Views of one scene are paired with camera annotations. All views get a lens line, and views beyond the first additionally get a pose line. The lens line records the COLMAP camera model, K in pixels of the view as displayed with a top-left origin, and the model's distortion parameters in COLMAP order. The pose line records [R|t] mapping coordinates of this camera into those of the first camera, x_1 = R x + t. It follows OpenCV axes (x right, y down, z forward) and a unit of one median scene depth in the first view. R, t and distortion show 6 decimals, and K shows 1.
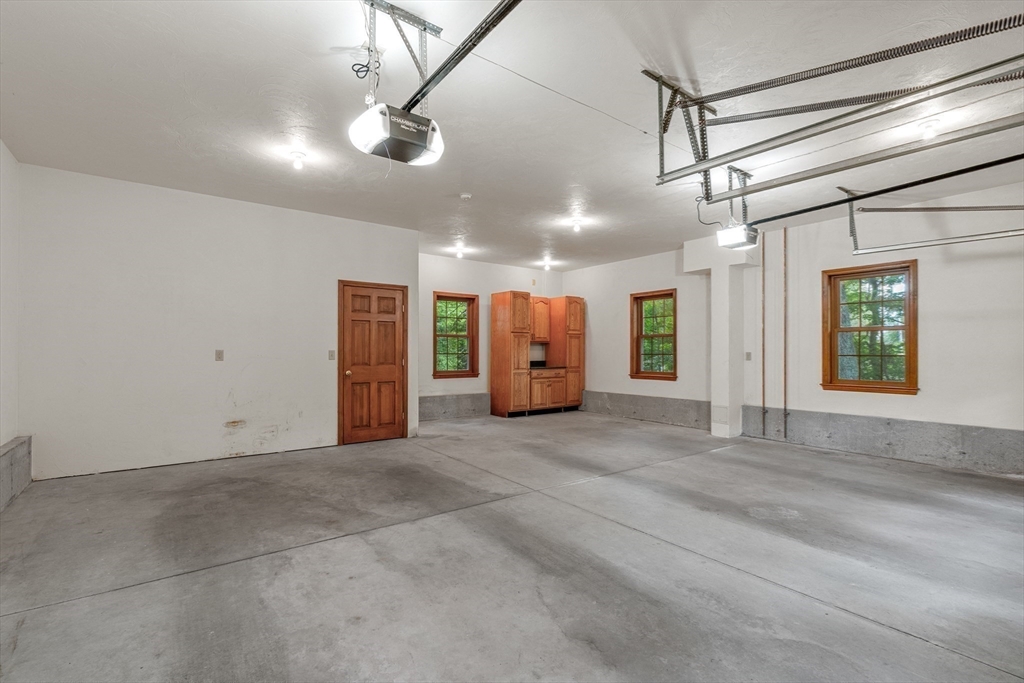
lens RADIAL K [[460.9, 0, 506.6], [0, 460.9, 347.7], [0, 0, 1]] dist [-0.004091, 0.001418]
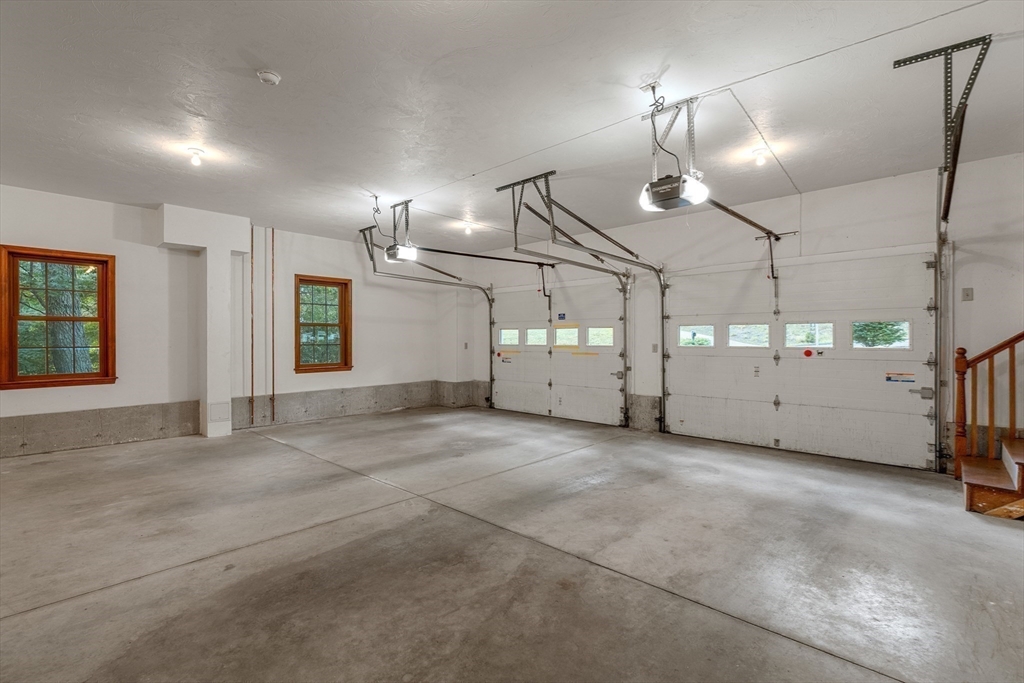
lens RADIAL K [[460.9, 0, 507.0], [0, 460.9, 338.7], [0, 0, 1]] dist [-0.004091, 0.001418]
pose [[-0.179246, -0.001476, 0.983803, -0.927179], [-0.007467, 0.999972, 0.000140, -0.006059], [-0.983776, -0.007321, -0.179252, 1.056043]]
